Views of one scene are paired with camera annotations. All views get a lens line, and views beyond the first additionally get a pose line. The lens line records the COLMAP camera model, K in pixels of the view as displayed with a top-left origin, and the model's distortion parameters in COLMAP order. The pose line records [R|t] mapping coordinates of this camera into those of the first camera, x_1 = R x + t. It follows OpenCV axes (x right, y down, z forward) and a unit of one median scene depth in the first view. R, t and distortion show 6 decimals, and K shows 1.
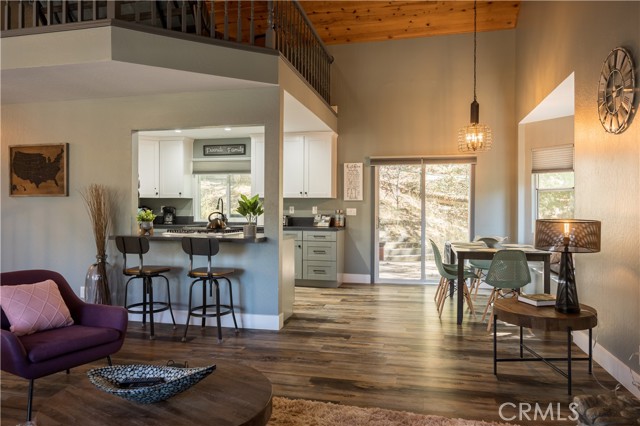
lens RADIAL K [[439.3, 0, 326.4], [0, 439.3, 211.3], [0, 0, 1]] dist [0.001440, -0.005583]
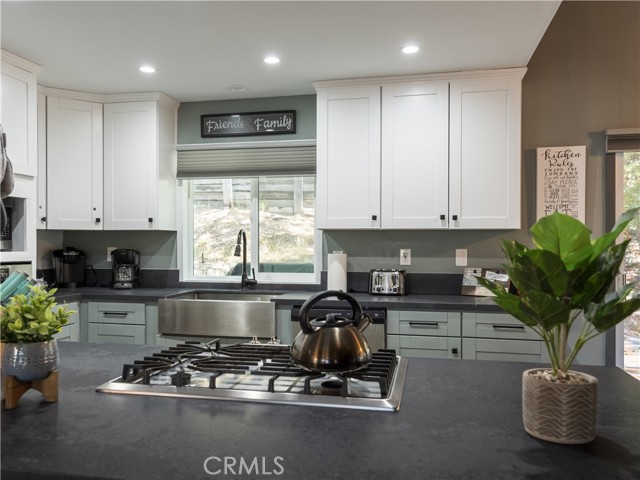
lens RADIAL K [[524.1, 0, 315.4], [0, 524.1, 242.8], [0, 0, 1]] dist [0.024379, -0.008327]
pose [[0.999985, -0.002000, 0.005069, -0.183180], [0.002033, 0.999977, -0.006415, -0.014875], [-0.005056, 0.006425, 0.999967, 0.507779]]
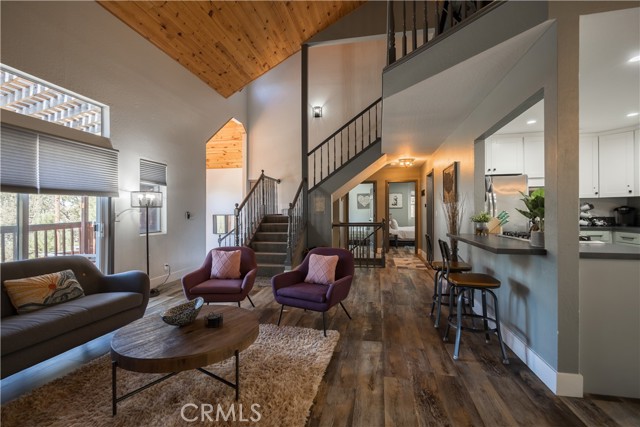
lens RADIAL K [[292.8, 0, 315.0], [0, 292.8, 212.4], [0, 0, 1]] dist [-0.001531, 0.001218]
pose [[0.009343, -0.006171, -0.999937, 0.202928], [0.005792, 0.999965, -0.006117, 0.000810], [0.999940, -0.005735, 0.009378, 0.403775]]
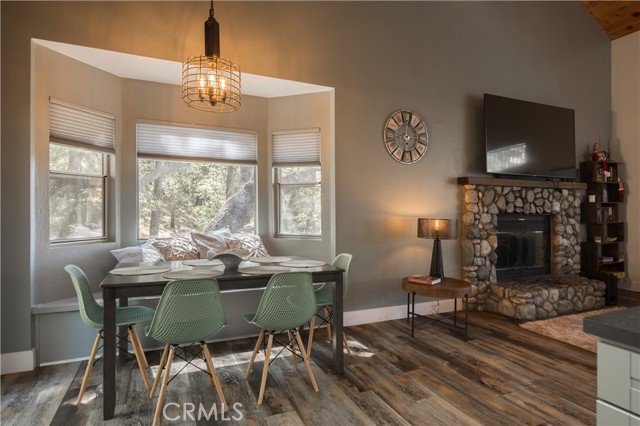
lens RADIAL K [[359.0, 0, 340.0], [0, 359.0, 210.1], [0, 0, 1]] dist [-0.004928, -0.001623]
pose [[-0.613854, 0.003393, 0.789412, -0.097070], [-0.007201, 0.999925, -0.009898, 0.002654], [-0.789387, -0.011761, -0.613784, 0.888907]]
